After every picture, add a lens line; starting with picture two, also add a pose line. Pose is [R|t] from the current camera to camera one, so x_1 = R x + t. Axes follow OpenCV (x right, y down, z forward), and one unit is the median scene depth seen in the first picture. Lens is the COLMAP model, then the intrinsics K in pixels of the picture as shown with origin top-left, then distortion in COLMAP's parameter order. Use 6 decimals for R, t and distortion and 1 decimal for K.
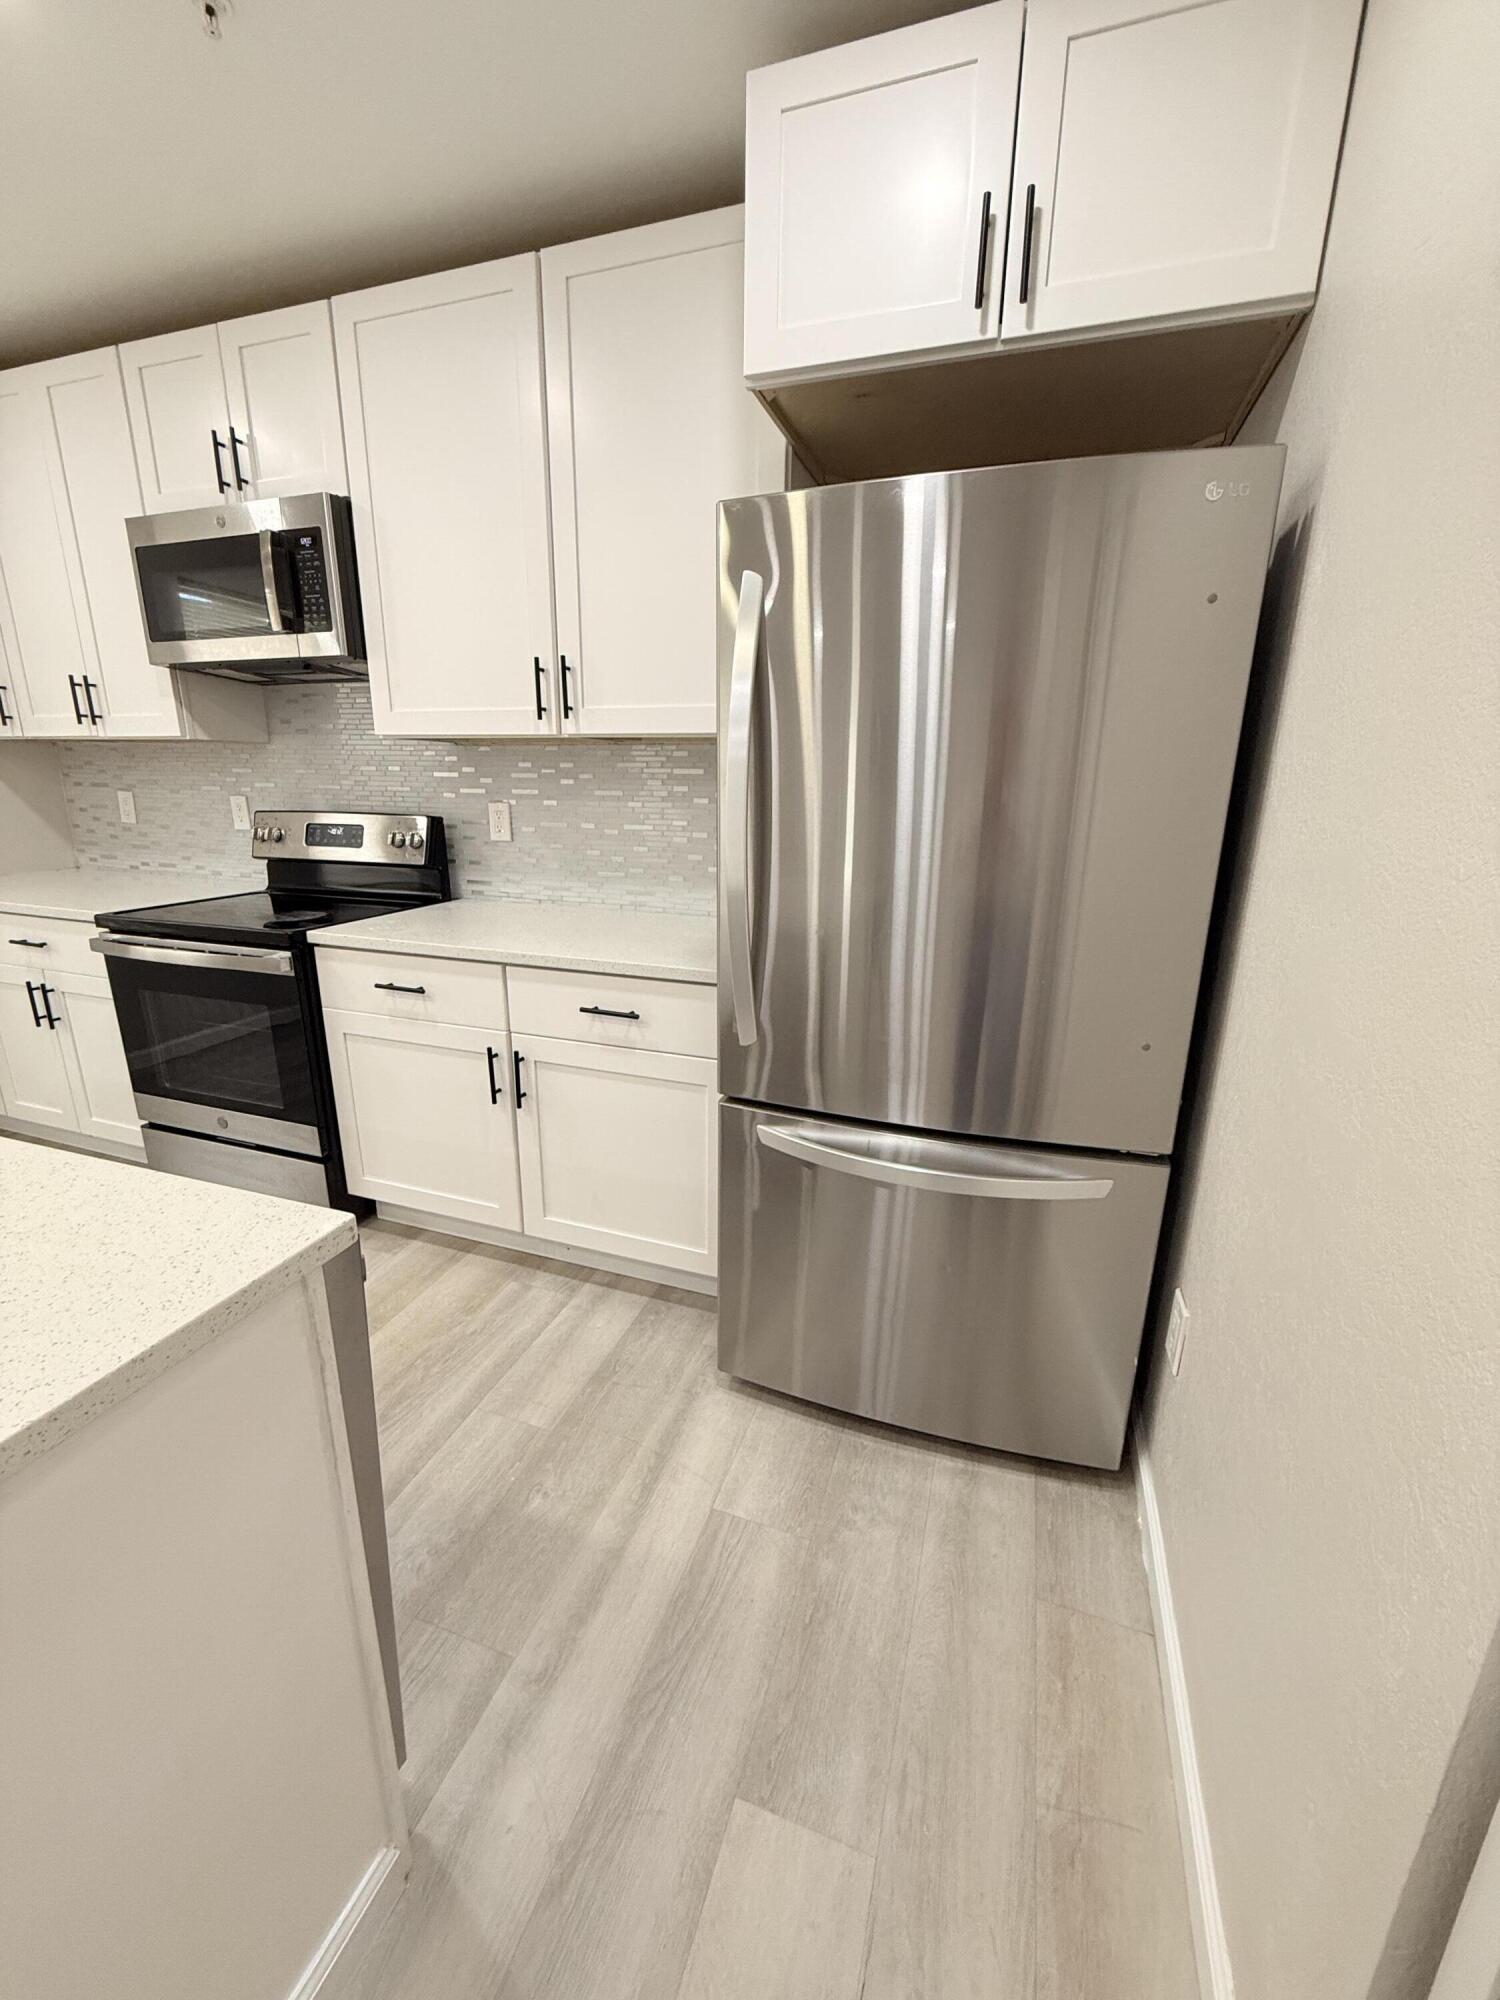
lens RADIAL K [[800.2, 0, 749.9], [0, 800.2, 996.6], [0, 0, 1]] dist [0.000141, 0.000130]
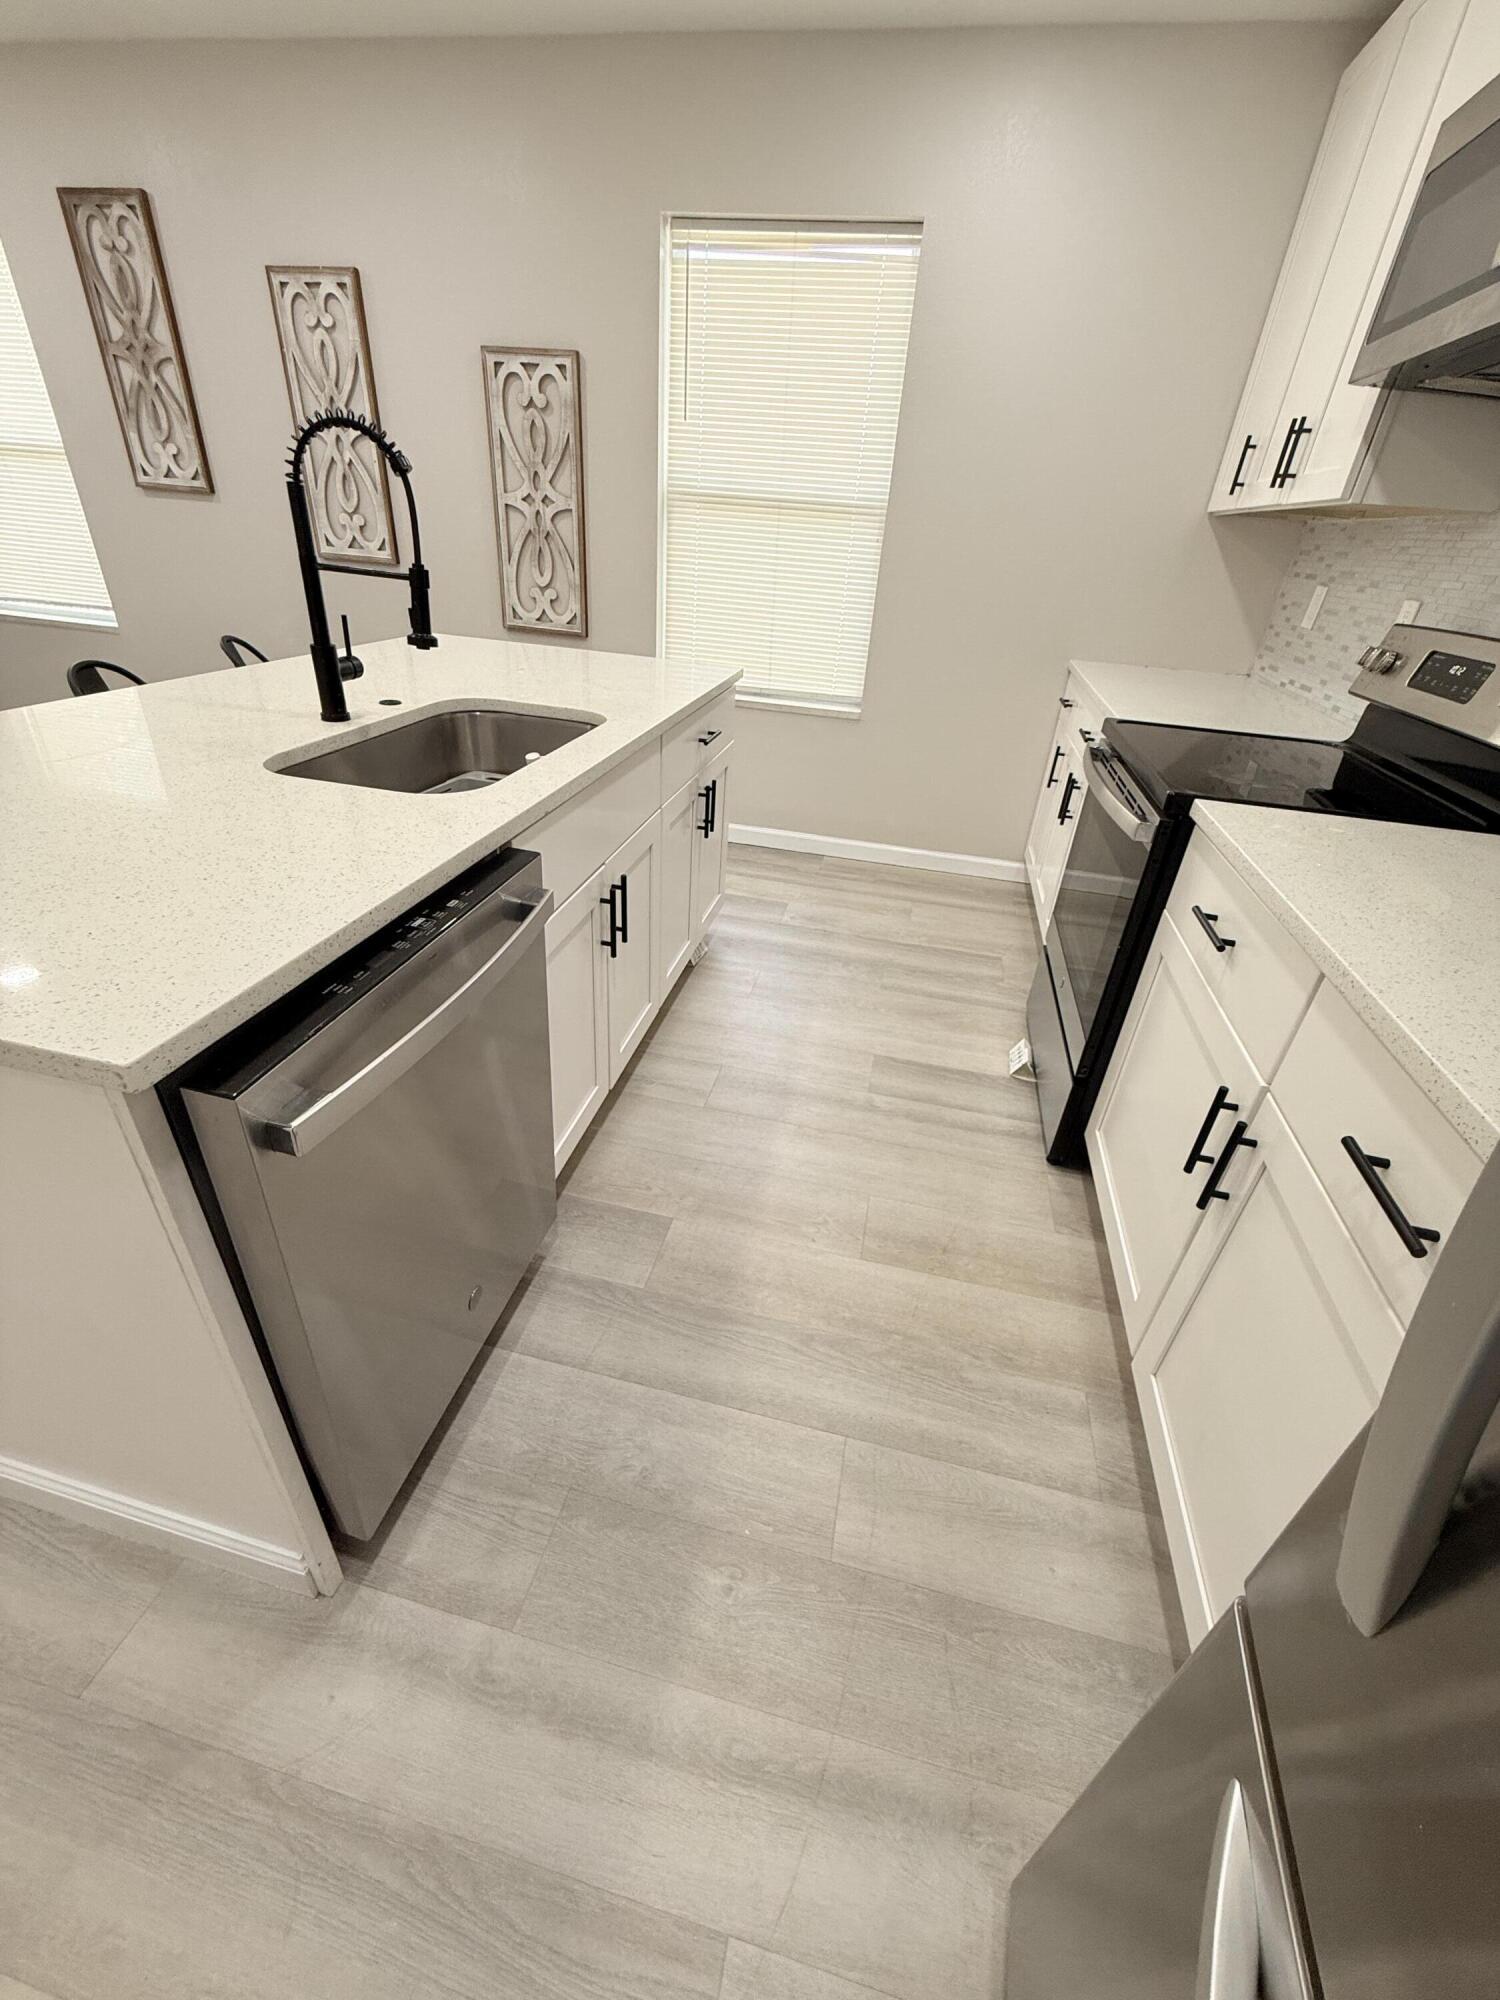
lens RADIAL K [[800.2, 0, 742.8], [0, 800.2, 993.9], [0, 0, 1]] dist [0.000141, 0.000130]
pose [[0.107945, 0.498988, -0.859860, 0.078829], [-0.323662, 0.835432, 0.444181, -0.125750], [0.939995, 0.230357, 0.251684, 0.521036]]
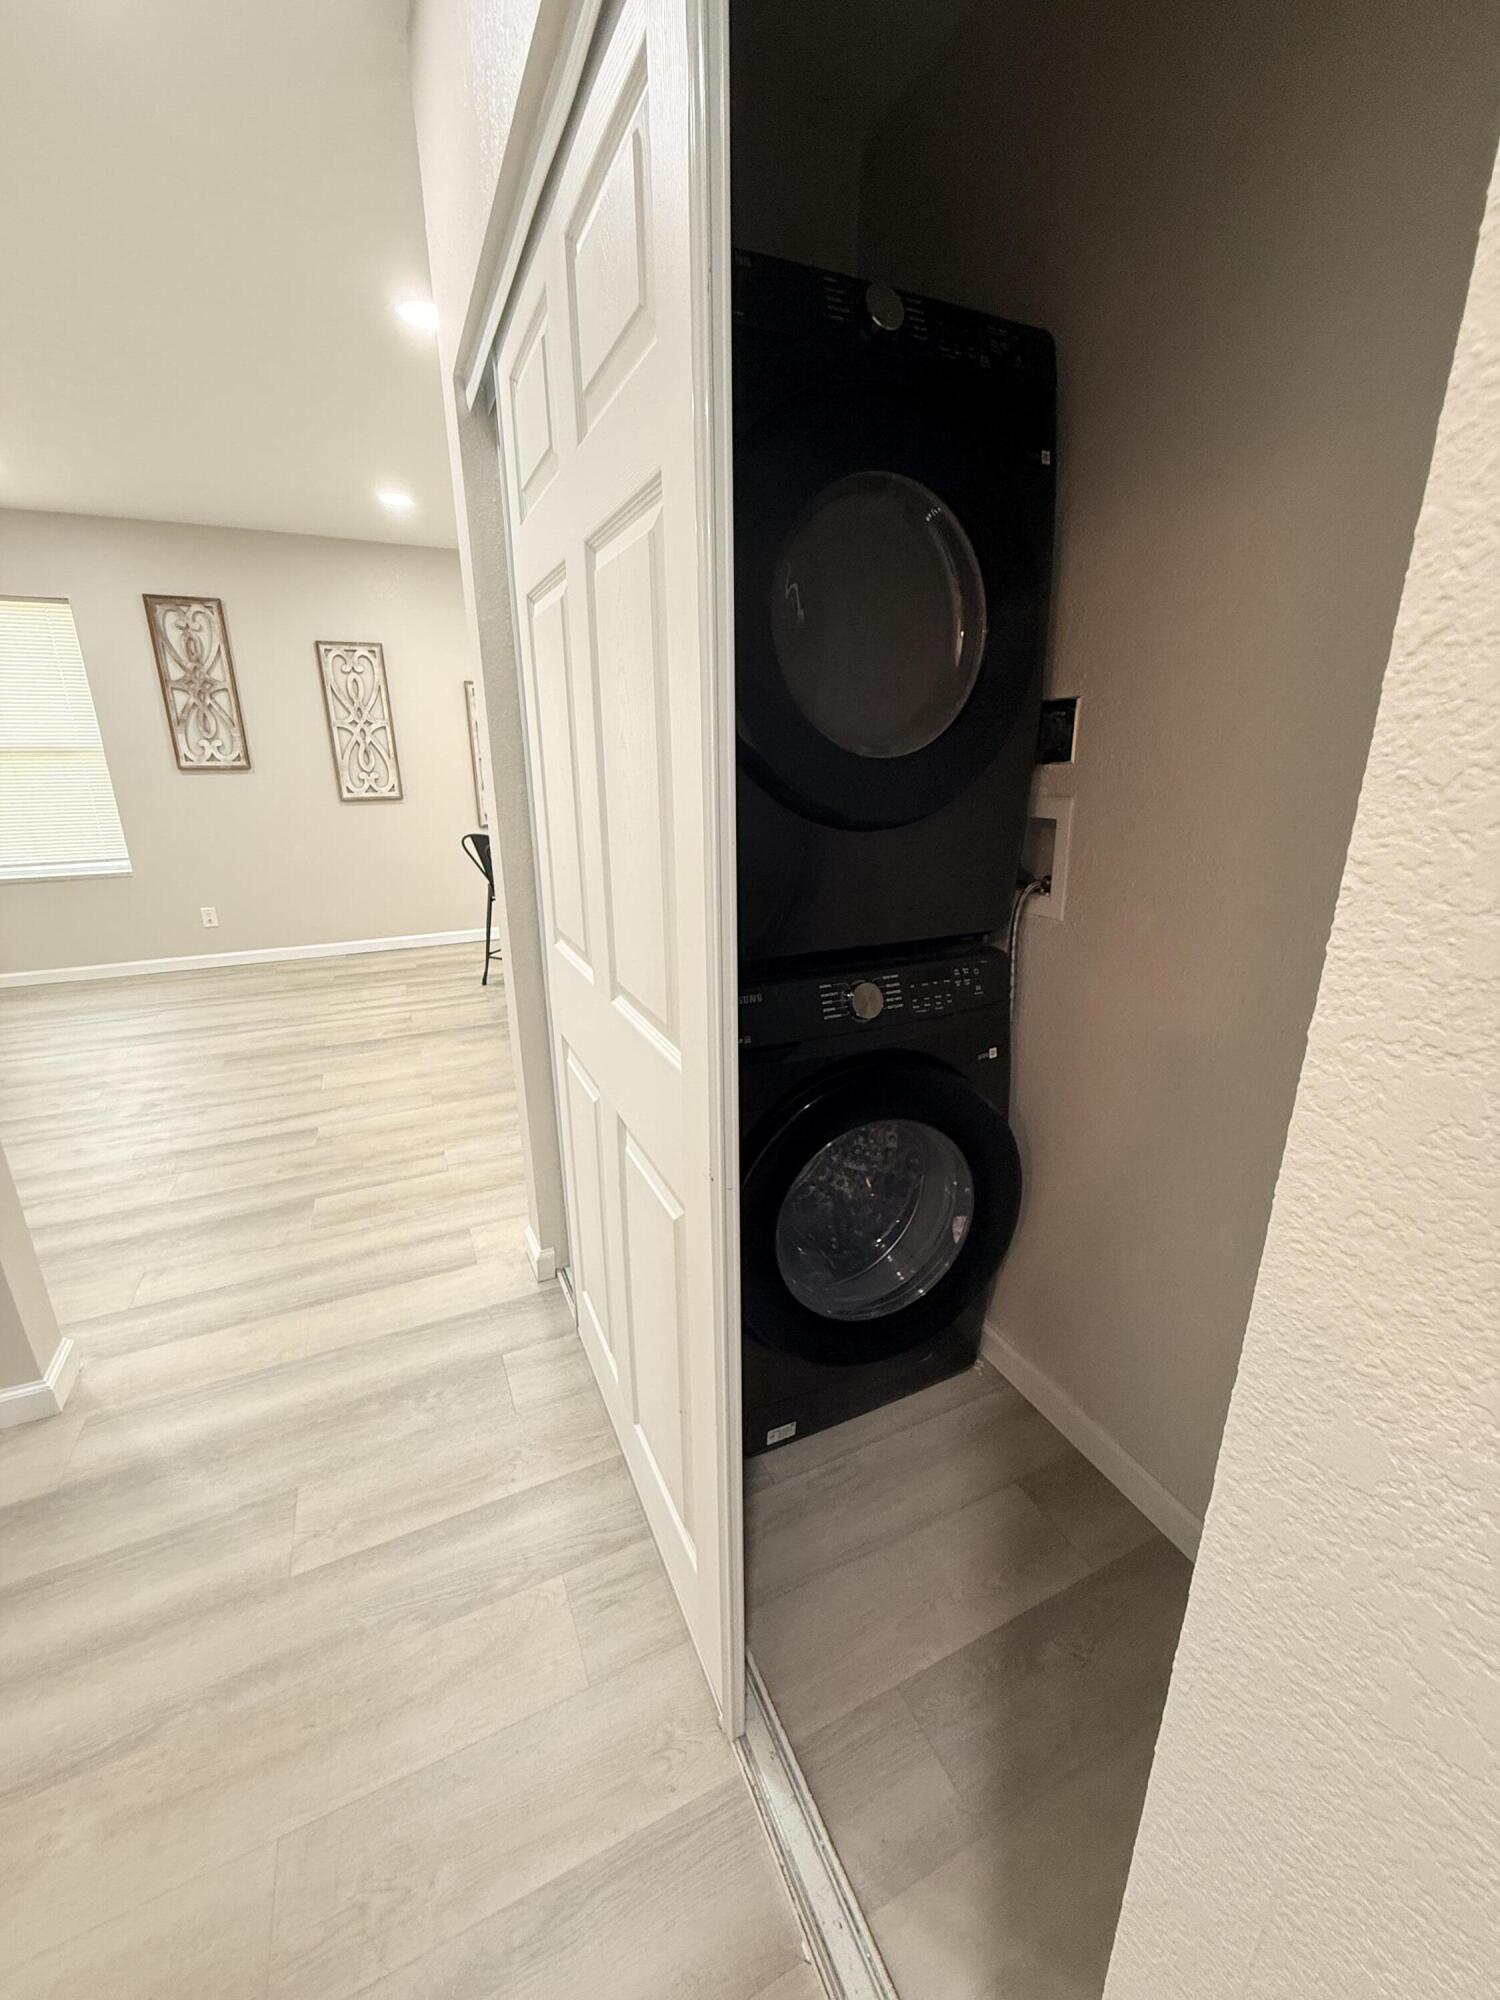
lens RADIAL K [[800.2, 0, 746.9], [0, 800.2, 992.0], [0, 0, 1]] dist [0.000141, 0.000130]
pose [[0.697427, 0.193353, -0.690079, 0.827016], [-0.172610, 0.979890, 0.100107, 0.259695], [0.695558, 0.049297, 0.716777, -0.984630]]
